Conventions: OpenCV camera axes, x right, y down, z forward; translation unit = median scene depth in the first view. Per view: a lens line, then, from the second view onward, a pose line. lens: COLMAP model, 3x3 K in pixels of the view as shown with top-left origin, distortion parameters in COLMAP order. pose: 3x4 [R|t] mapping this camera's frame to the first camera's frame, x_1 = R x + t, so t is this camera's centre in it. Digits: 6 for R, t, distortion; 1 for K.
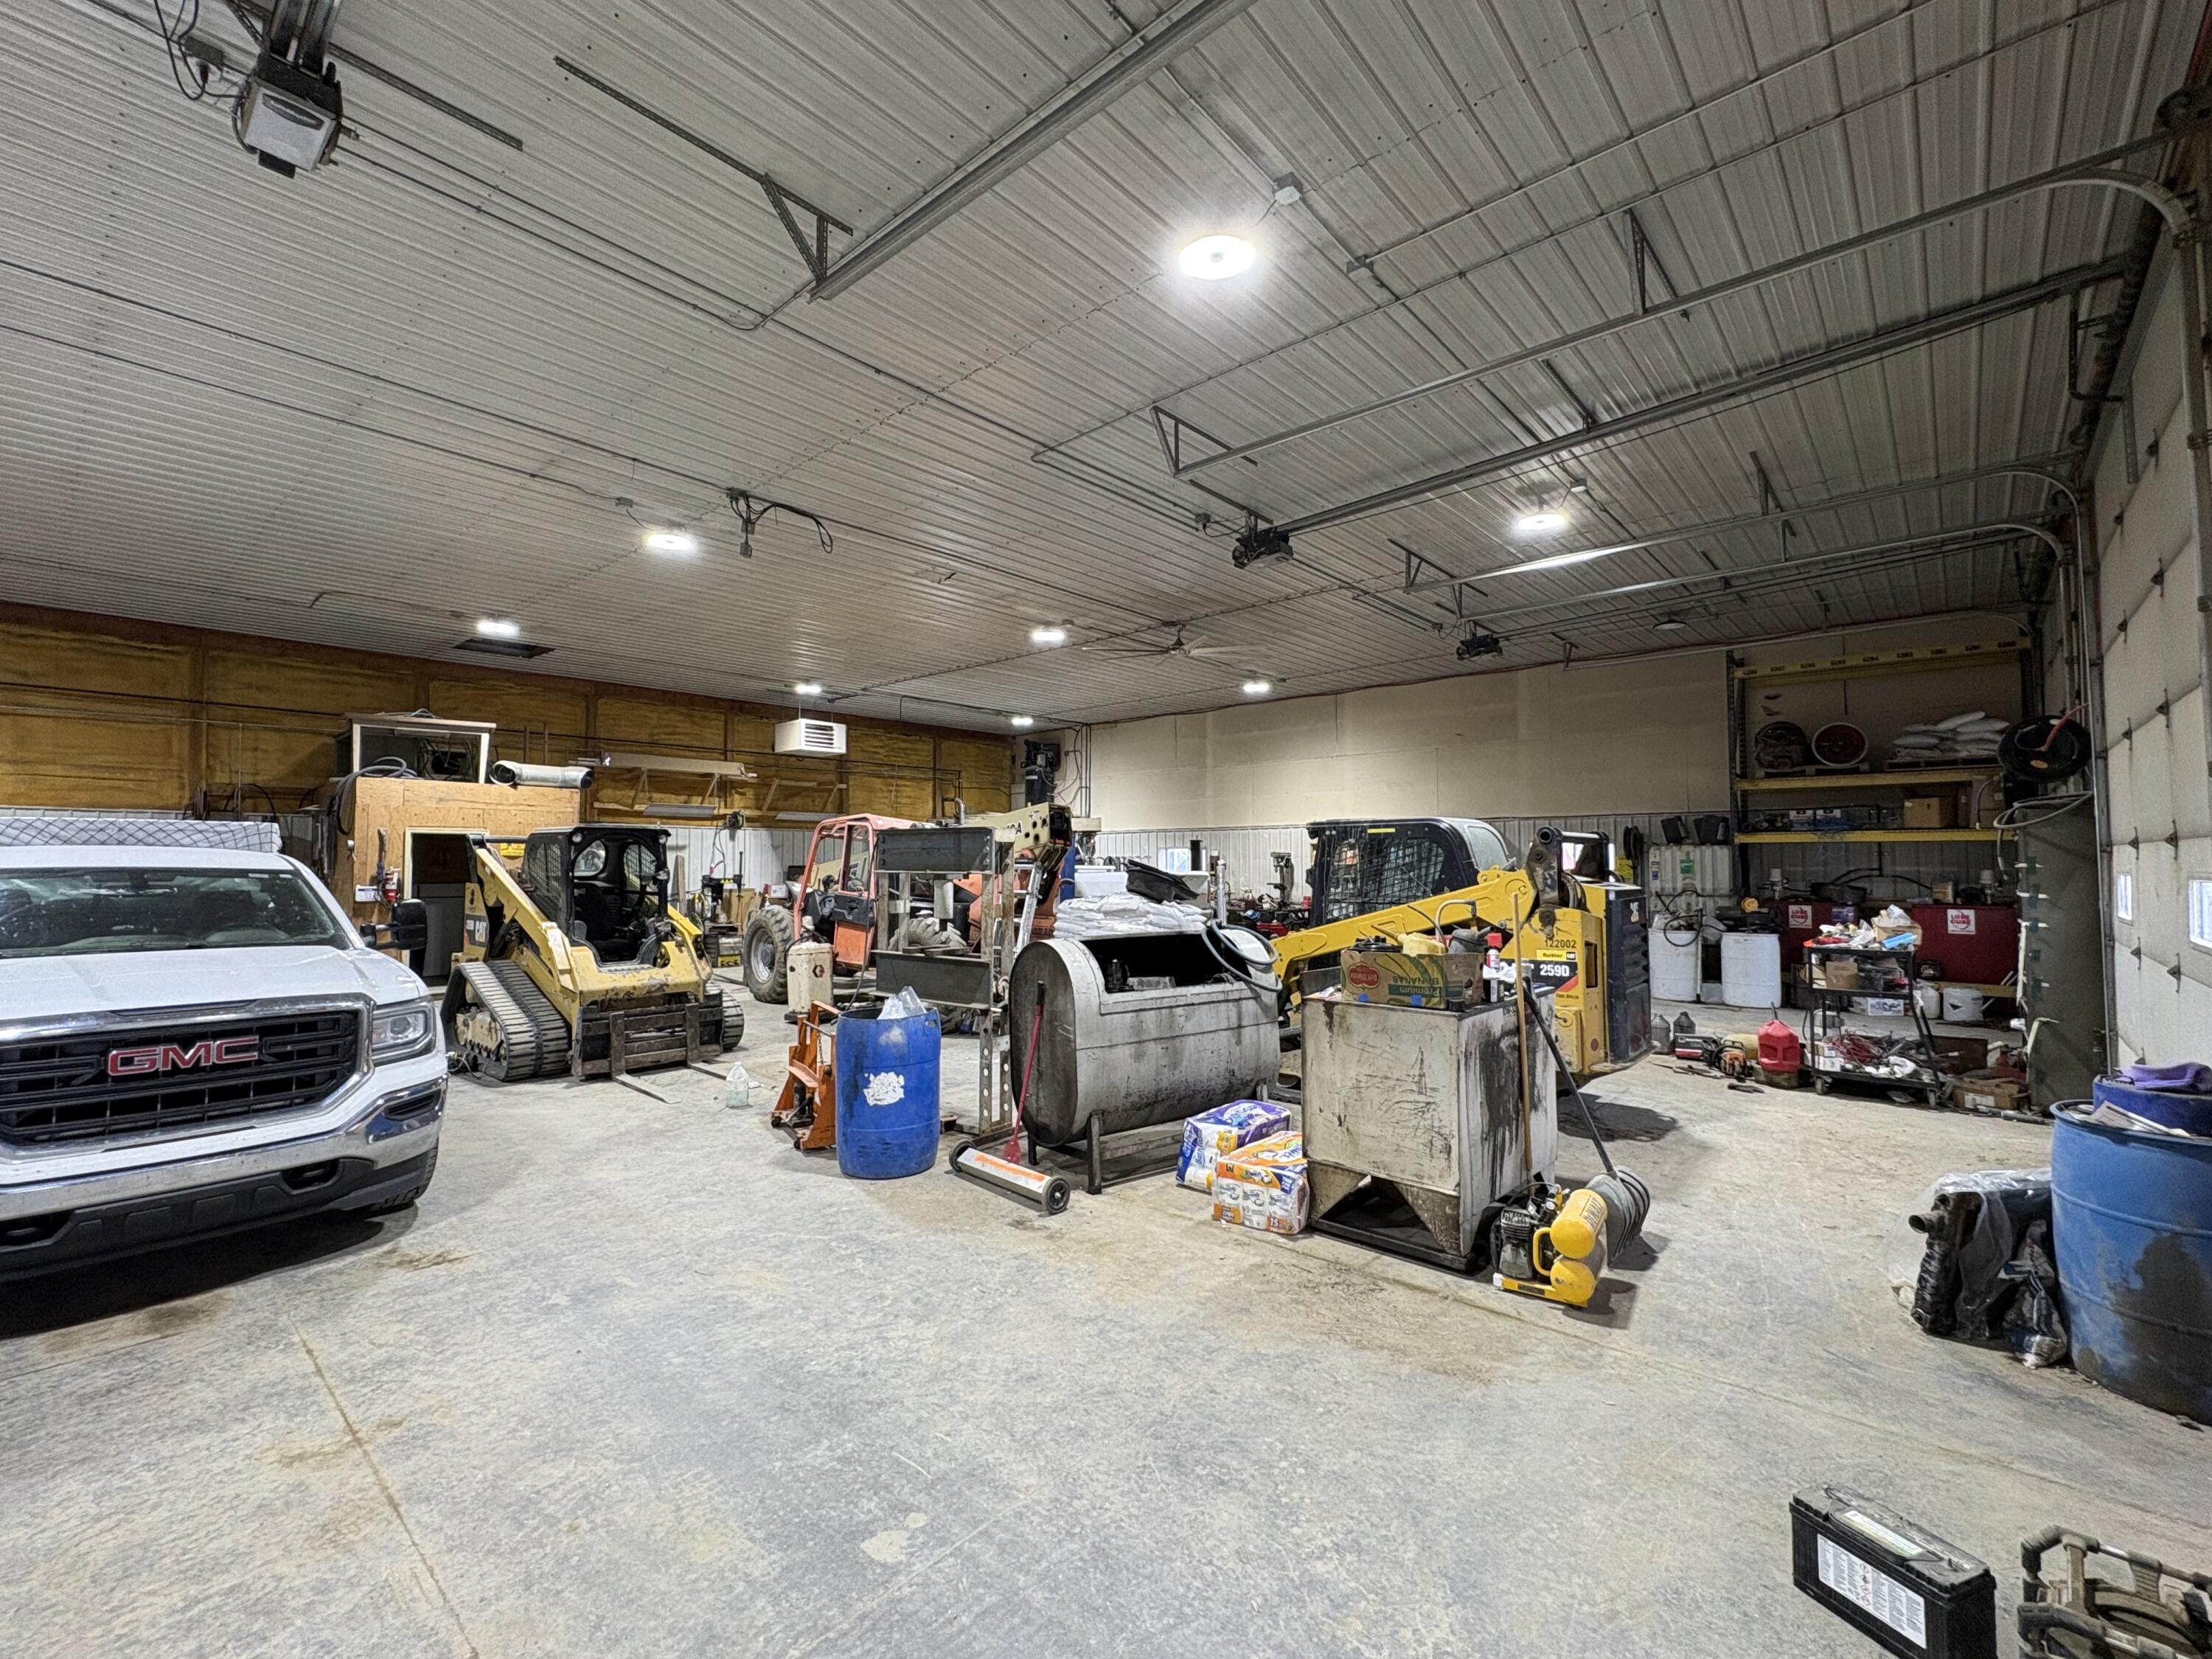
lens RADIAL K [[948.5, 0, 1111.5], [0, 948.5, 823.5], [0, 0, 1]] dist [0.000135, -0.000005]
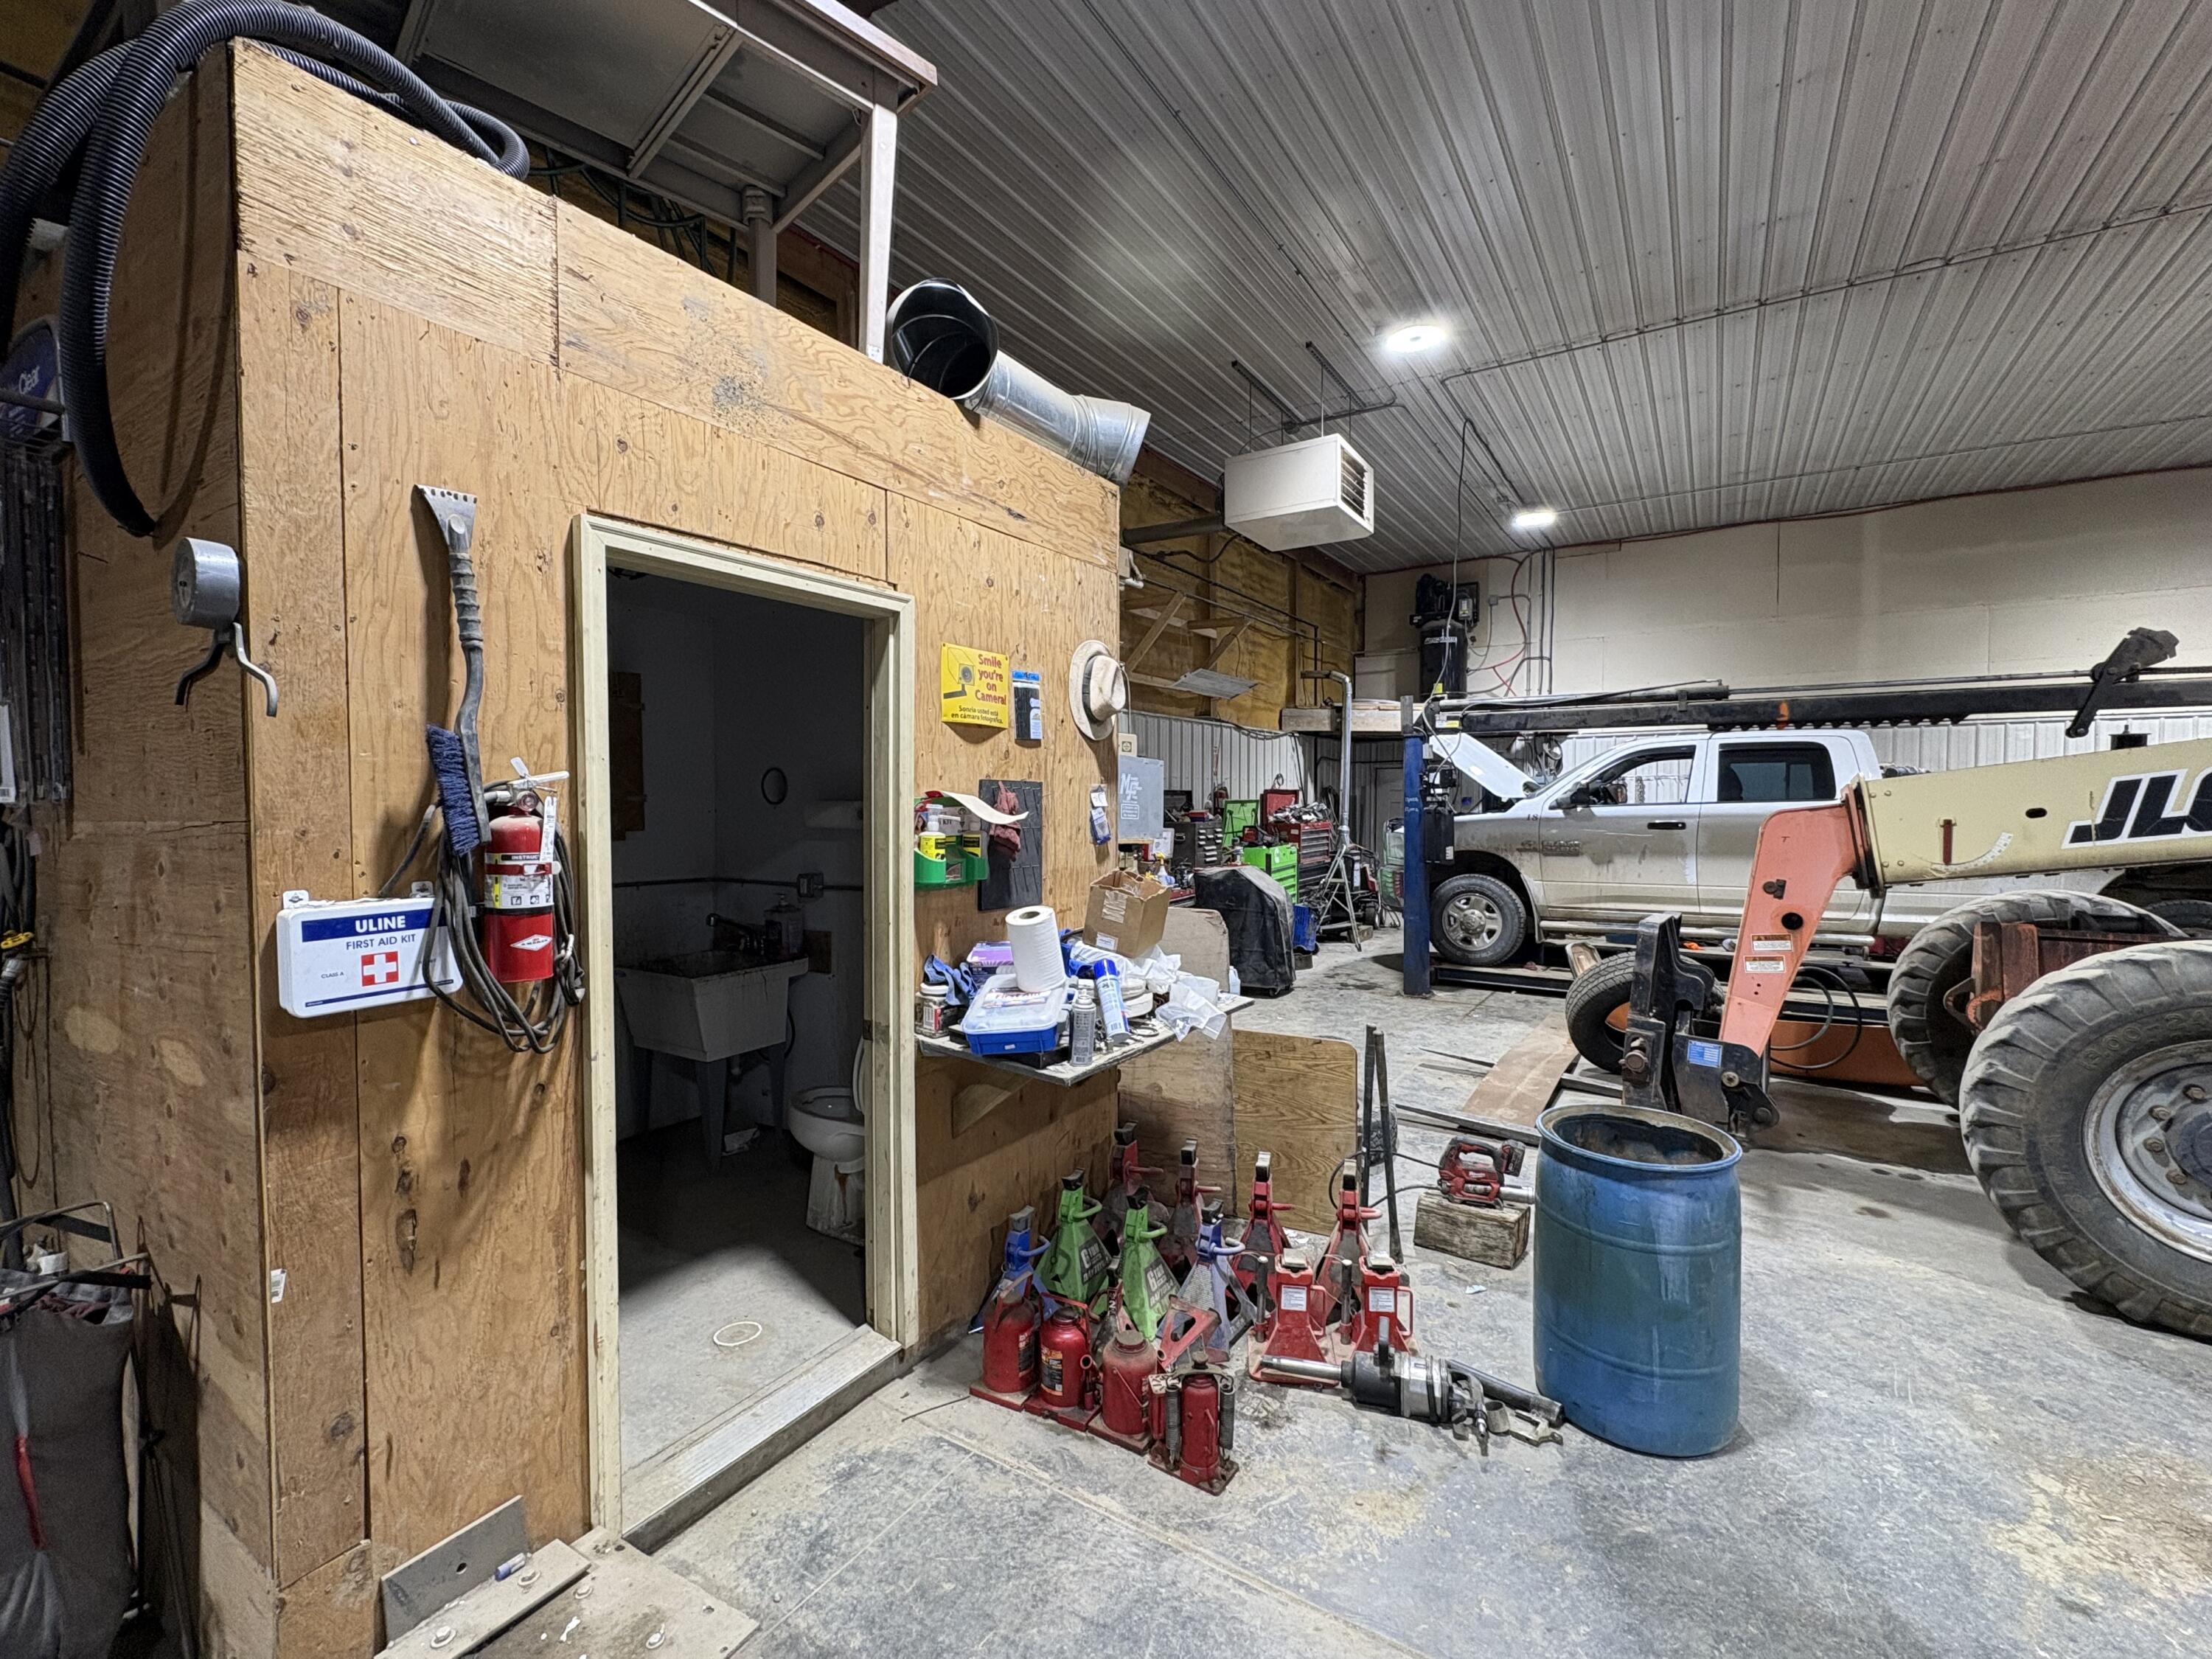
lens RADIAL K [[948.5, 0, 1101.8], [0, 948.5, 833.2], [0, 0, 1]] dist [0.000135, -0.000005]
pose [[0.987359, -0.005590, 0.158400, -0.678291], [-0.006725, 0.997001, 0.077100, 0.044578], [-0.158356, -0.077190, 0.984360, 0.822814]]
